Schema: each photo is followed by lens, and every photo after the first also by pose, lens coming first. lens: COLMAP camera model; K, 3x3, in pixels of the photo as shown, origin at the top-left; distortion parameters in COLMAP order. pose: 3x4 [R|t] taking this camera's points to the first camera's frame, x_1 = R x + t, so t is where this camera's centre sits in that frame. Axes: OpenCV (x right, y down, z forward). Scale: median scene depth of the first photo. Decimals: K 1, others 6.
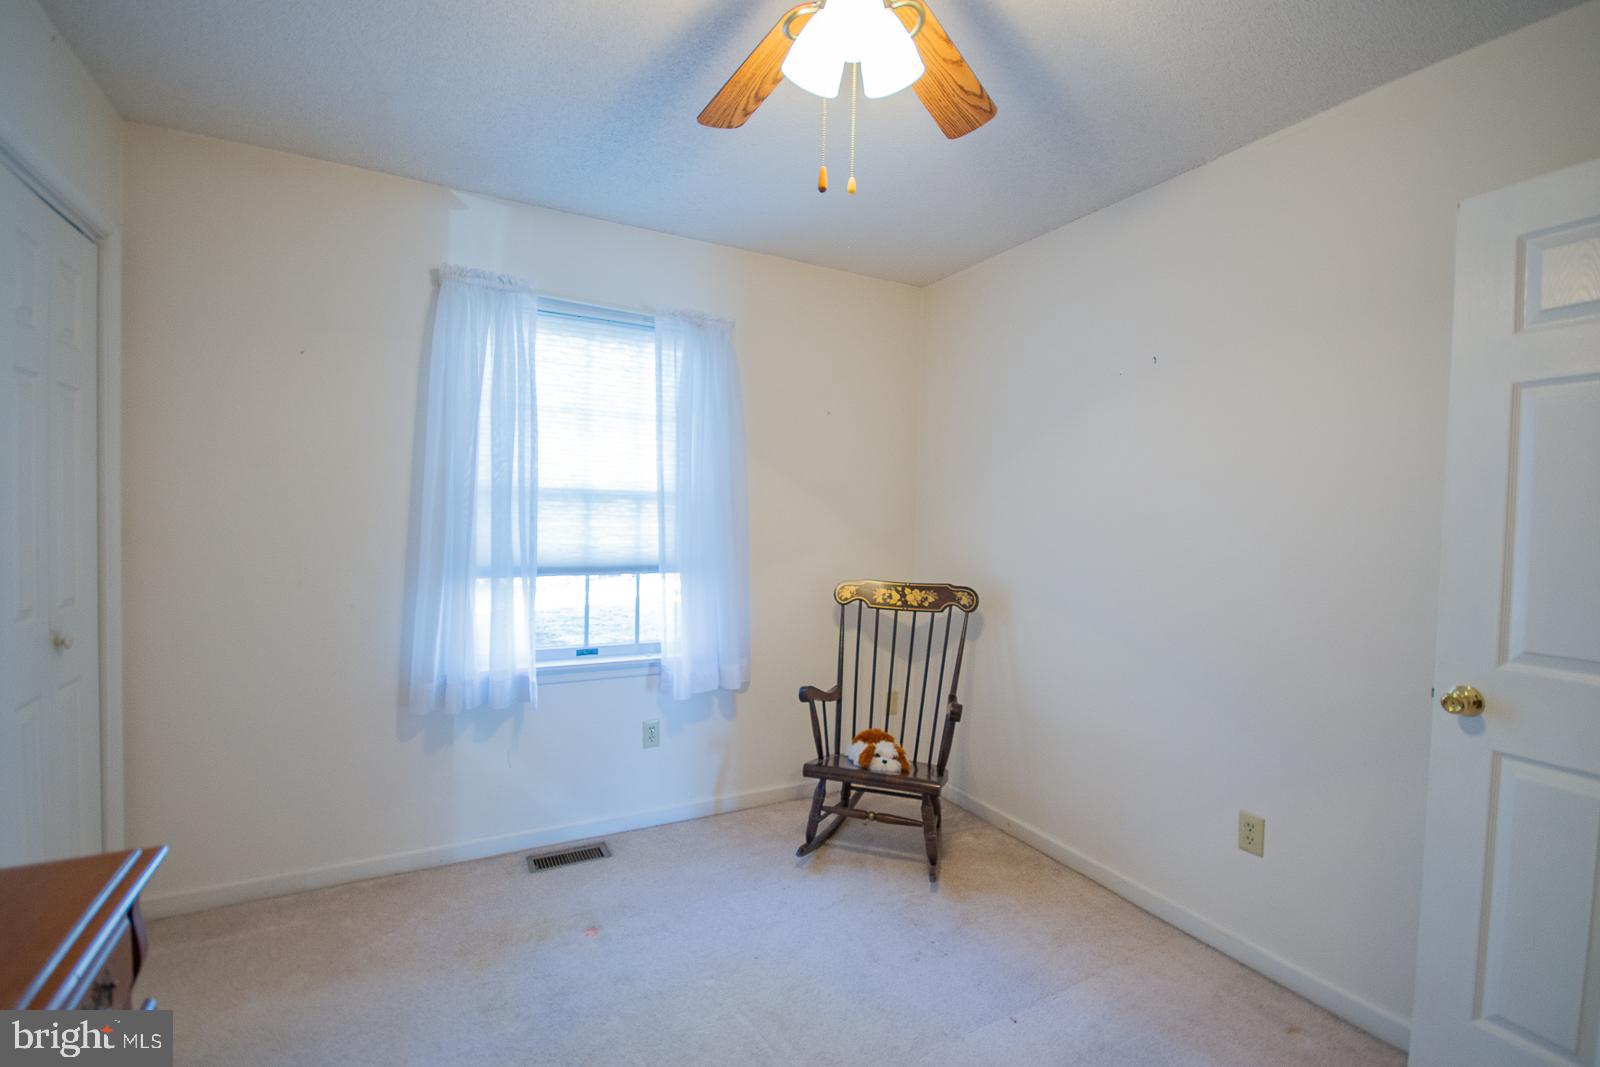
lens RADIAL K [[702.0, 0, 814.6], [0, 702.0, 538.2], [0, 0, 1]] dist [-0.003540, -0.002001]
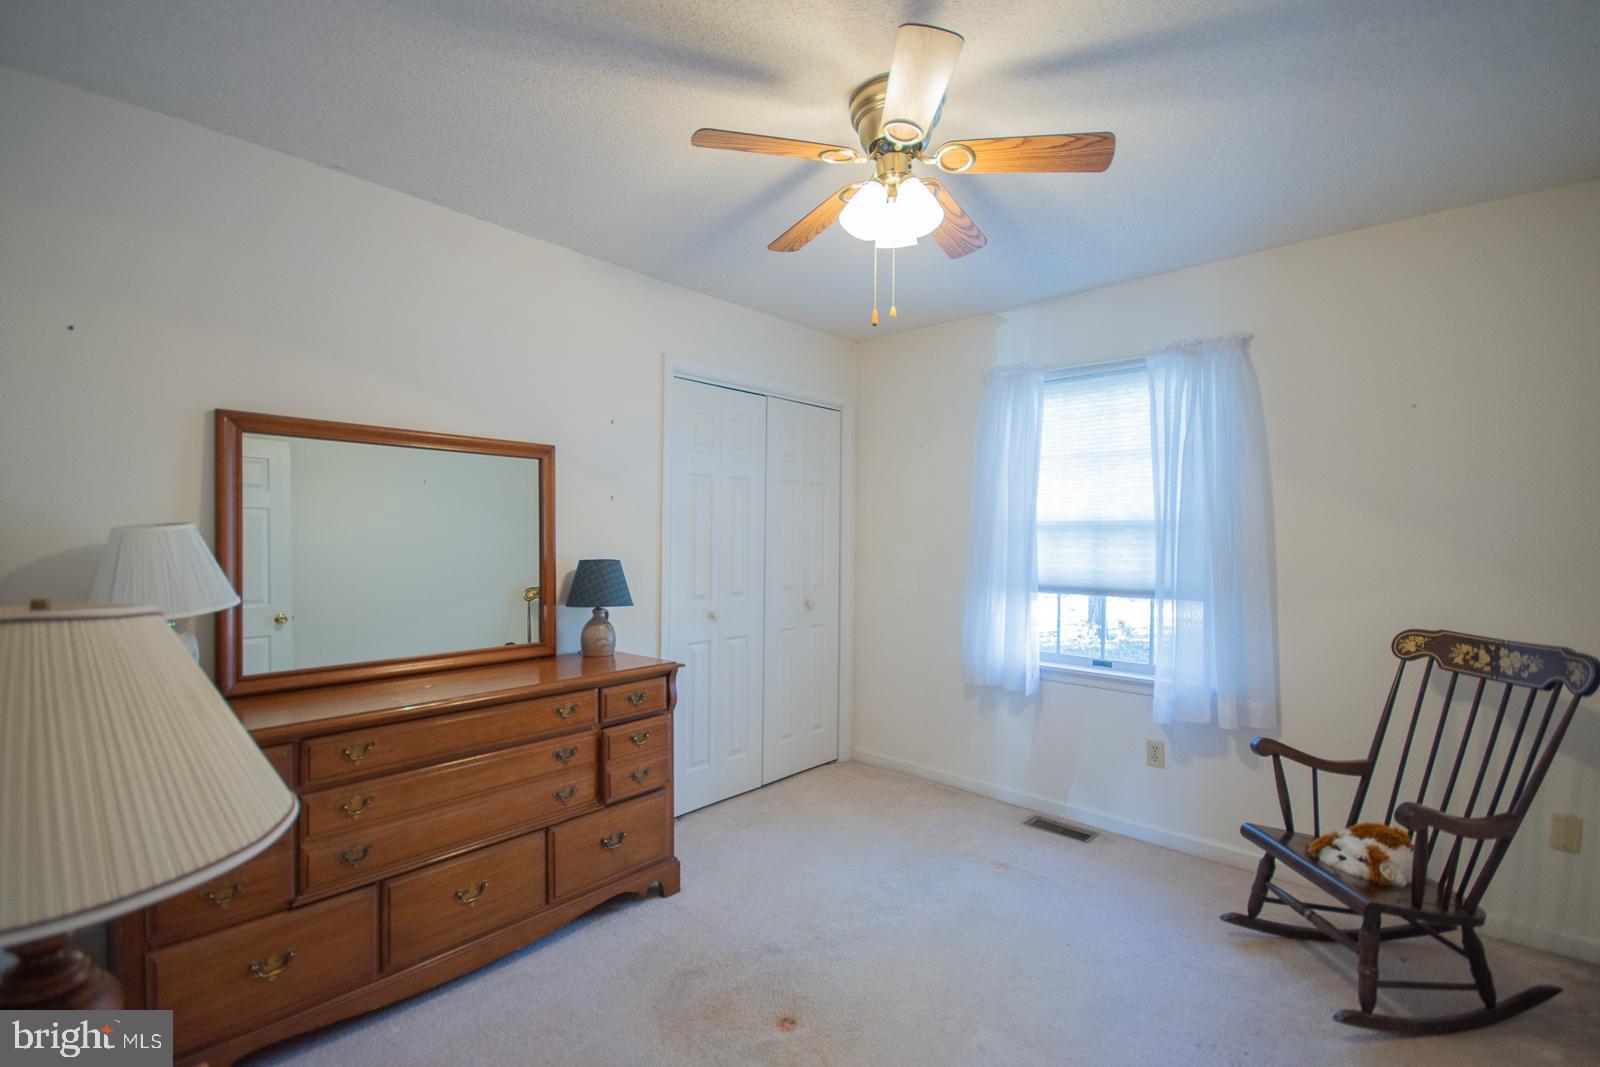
lens RADIAL K [[702.0, 0, 798.3], [0, 702.0, 537.5], [0, 0, 1]] dist [-0.003540, -0.002001]
pose [[0.325761, -0.017813, -0.945284, 0.597135], [-0.023535, 0.999360, -0.026943, -0.000410], [0.945159, 0.031024, 0.325133, 0.158772]]
